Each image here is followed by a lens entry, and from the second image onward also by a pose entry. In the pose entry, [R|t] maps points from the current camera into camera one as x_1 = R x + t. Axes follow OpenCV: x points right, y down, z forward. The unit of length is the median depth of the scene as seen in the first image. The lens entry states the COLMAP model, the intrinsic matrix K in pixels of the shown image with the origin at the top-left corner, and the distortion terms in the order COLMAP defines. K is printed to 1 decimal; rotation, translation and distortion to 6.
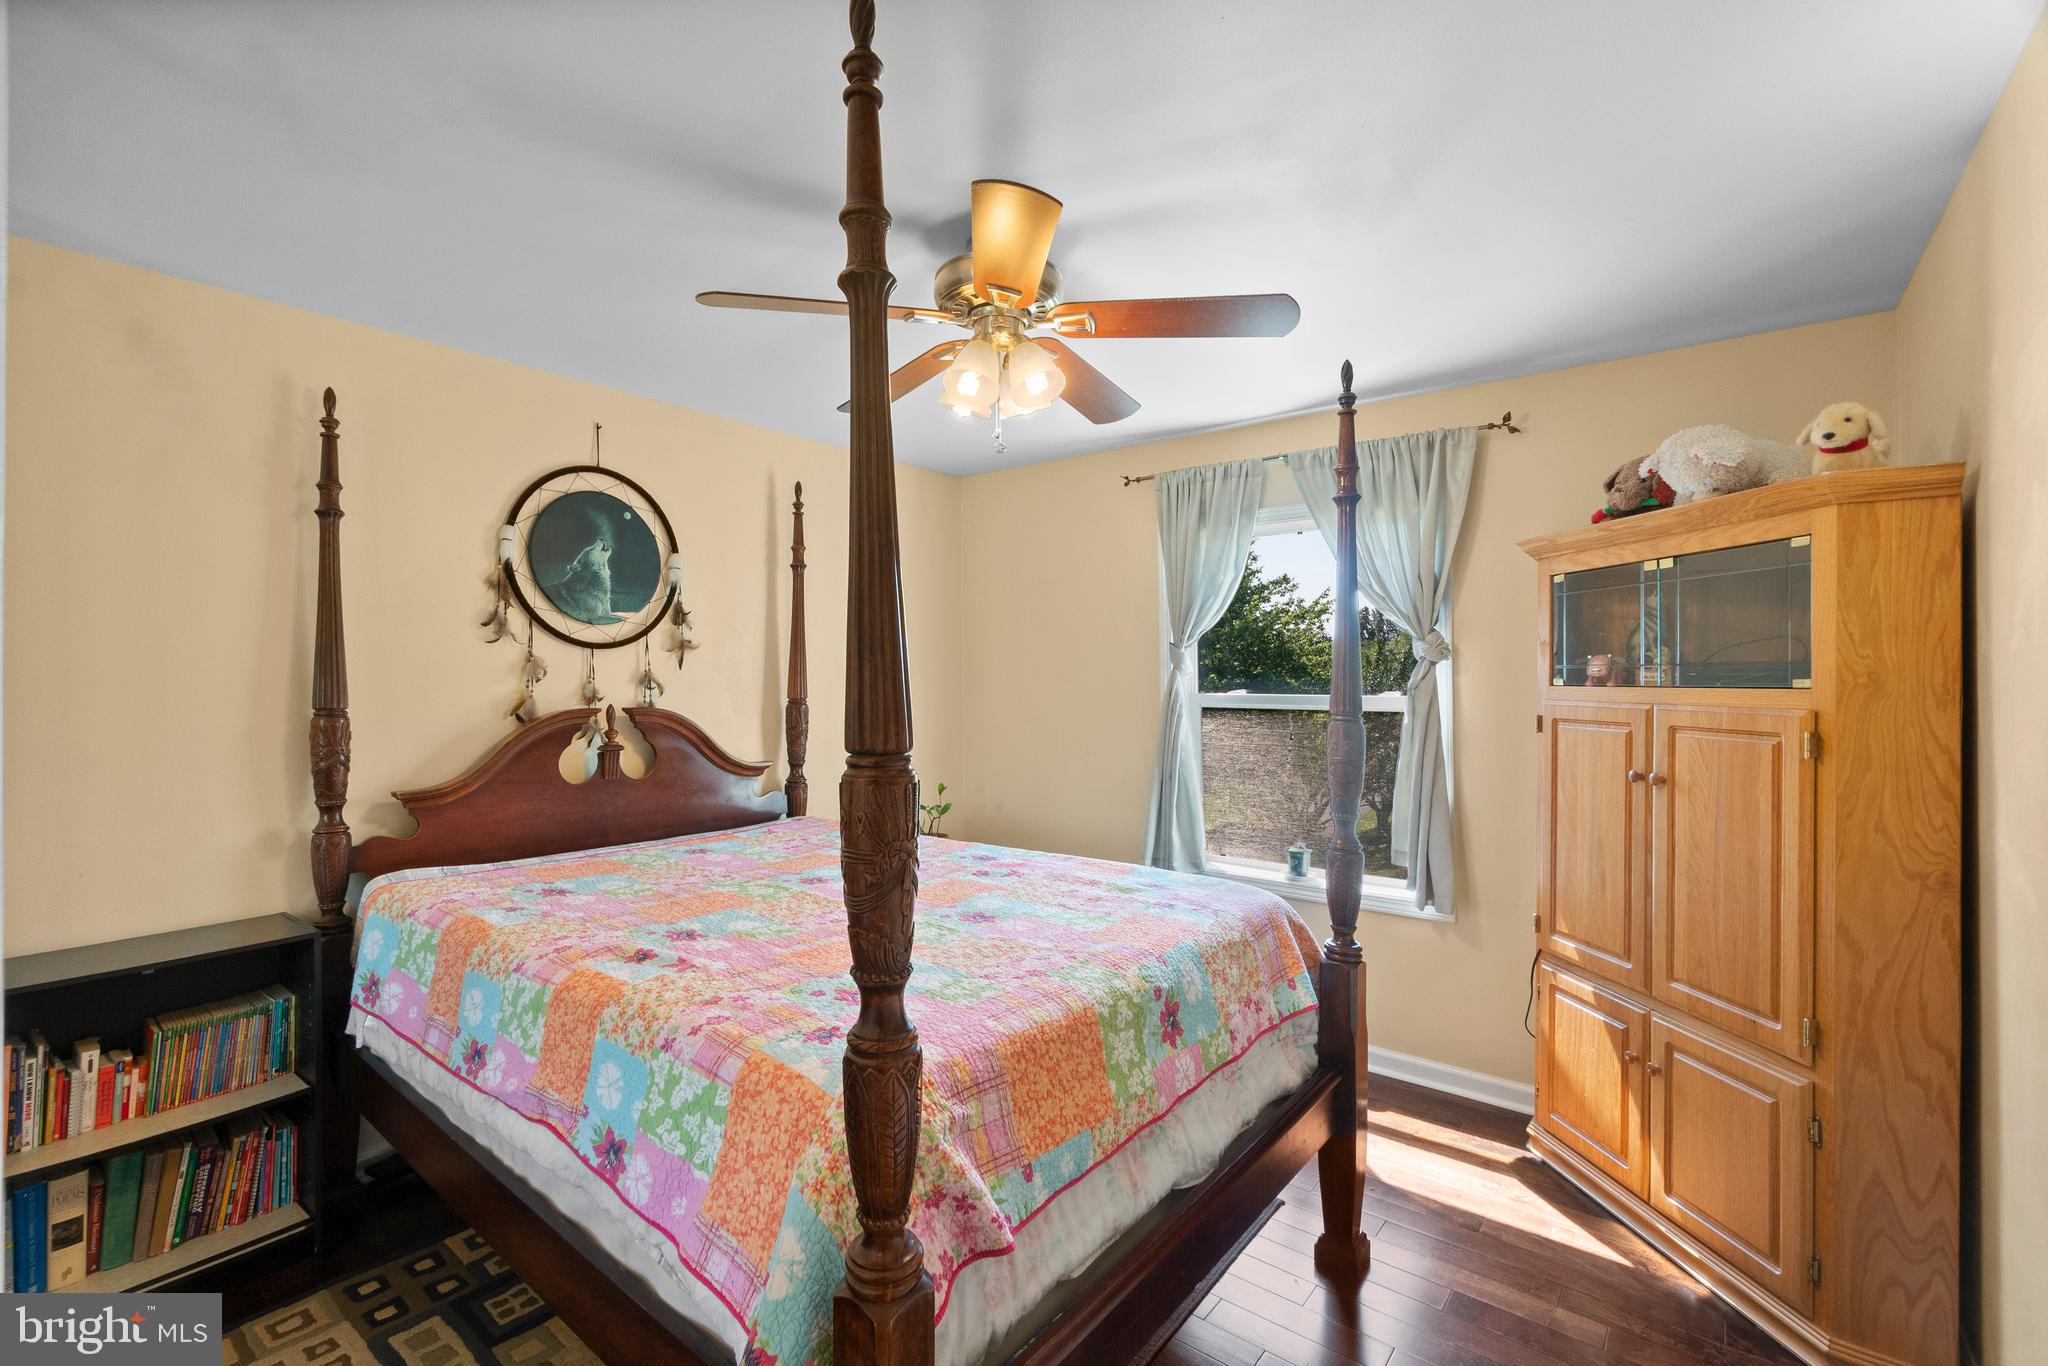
lens RADIAL K [[860.4, 0, 1024.0], [0, 860.4, 683.0], [0, 0, 1]] dist [-0.001510, -0.000139]
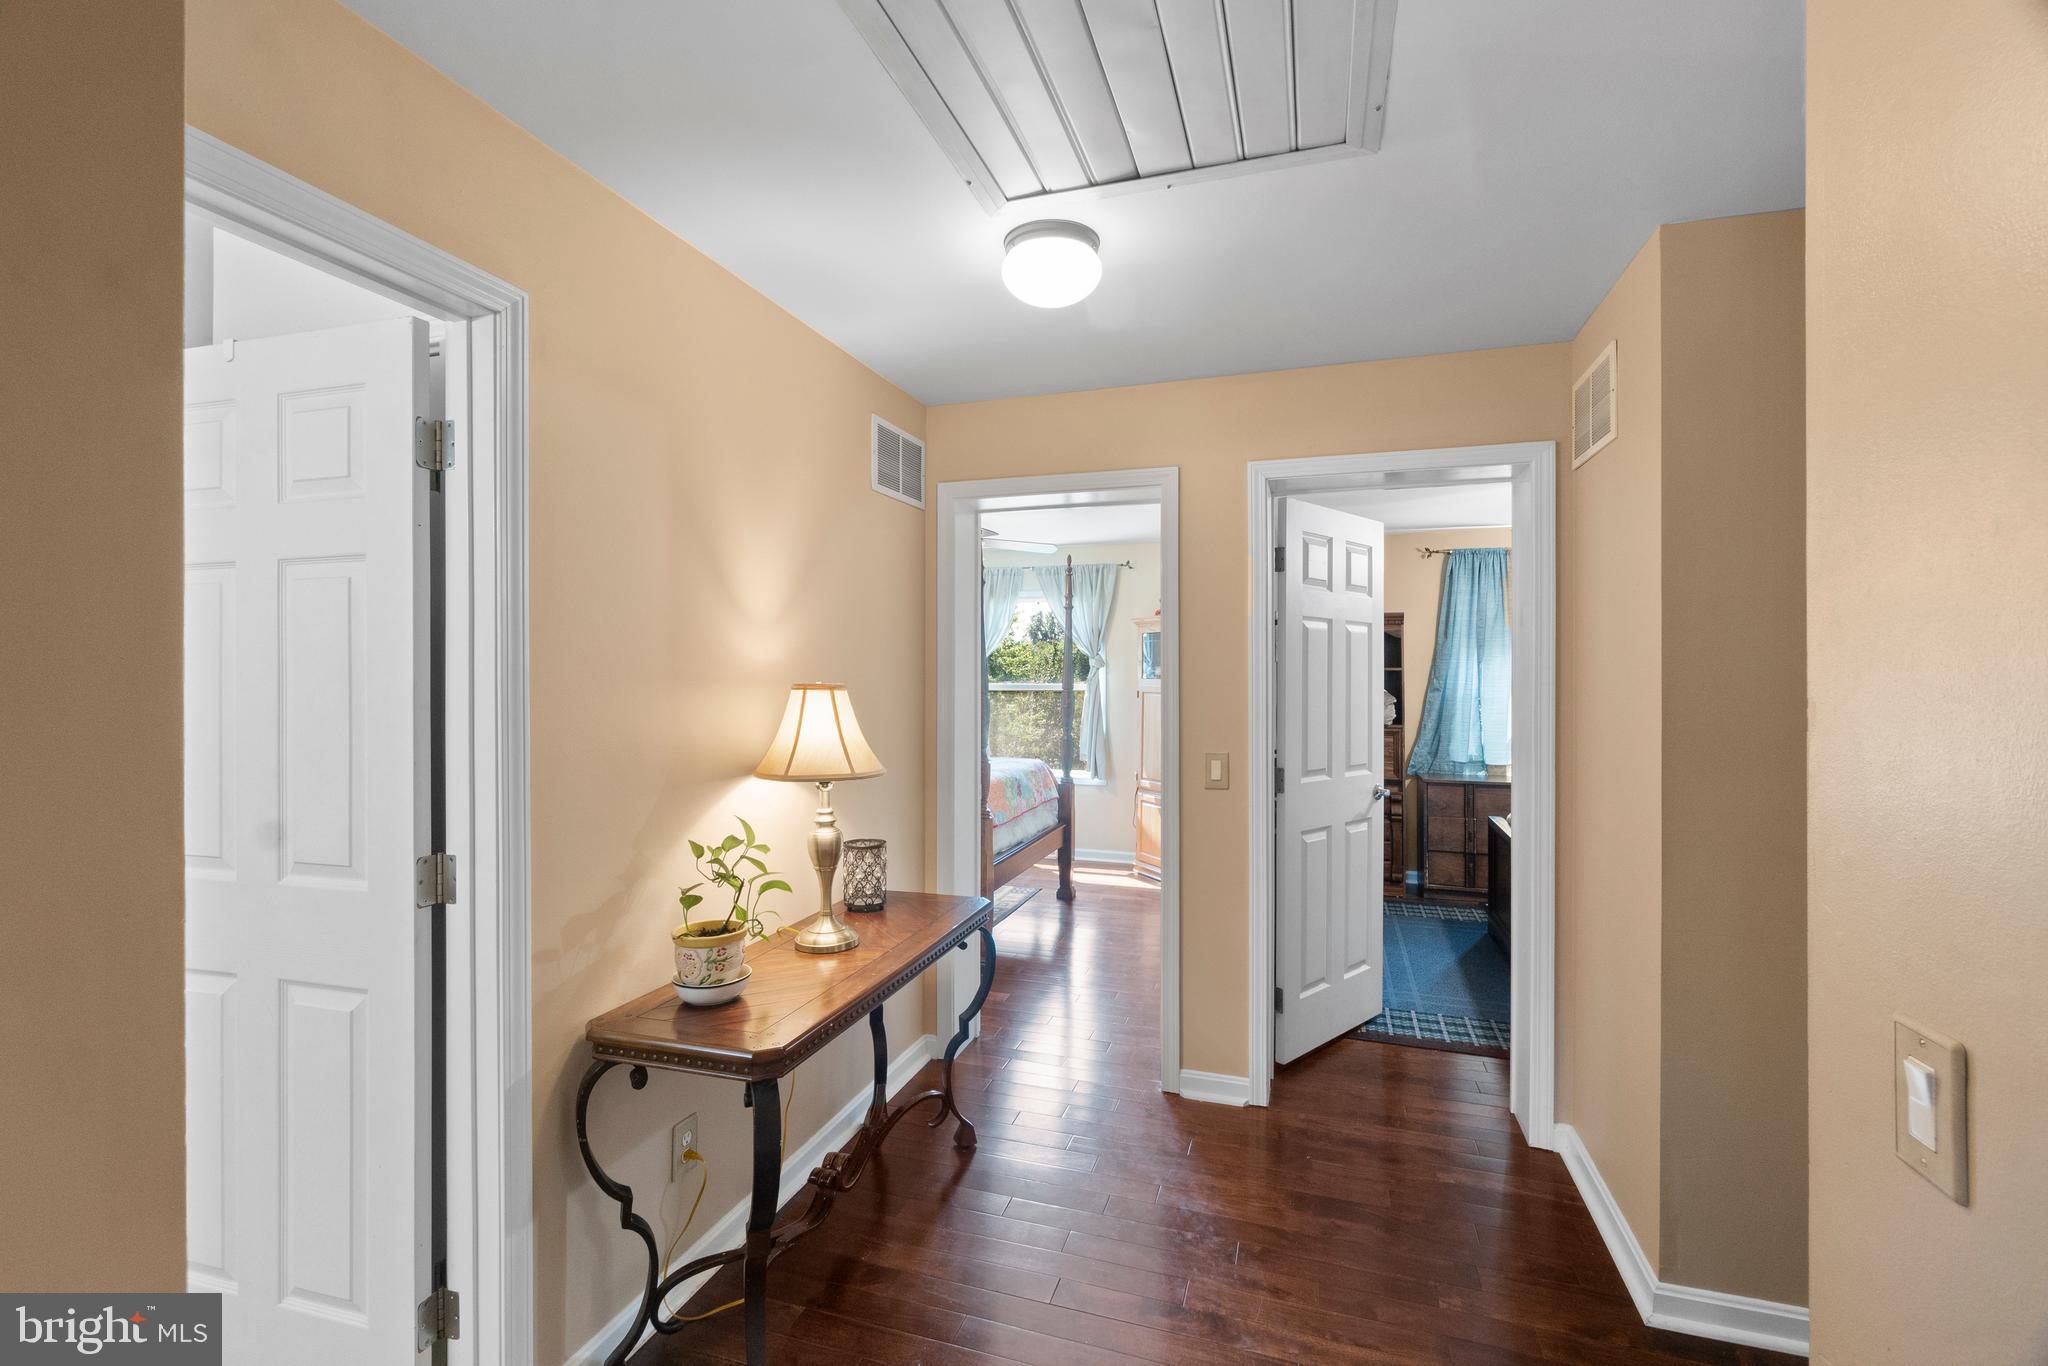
lens RADIAL K [[893.1, 0, 1020.0], [0, 893.1, 684.1], [0, 0, 1]] dist [0.001218, 0.000154]
pose [[0.936460, 0.002228, 0.350767, -0.537995], [-0.003559, 0.999989, 0.003148, 0.010356], [-0.350756, -0.004197, 0.936457, -1.122808]]
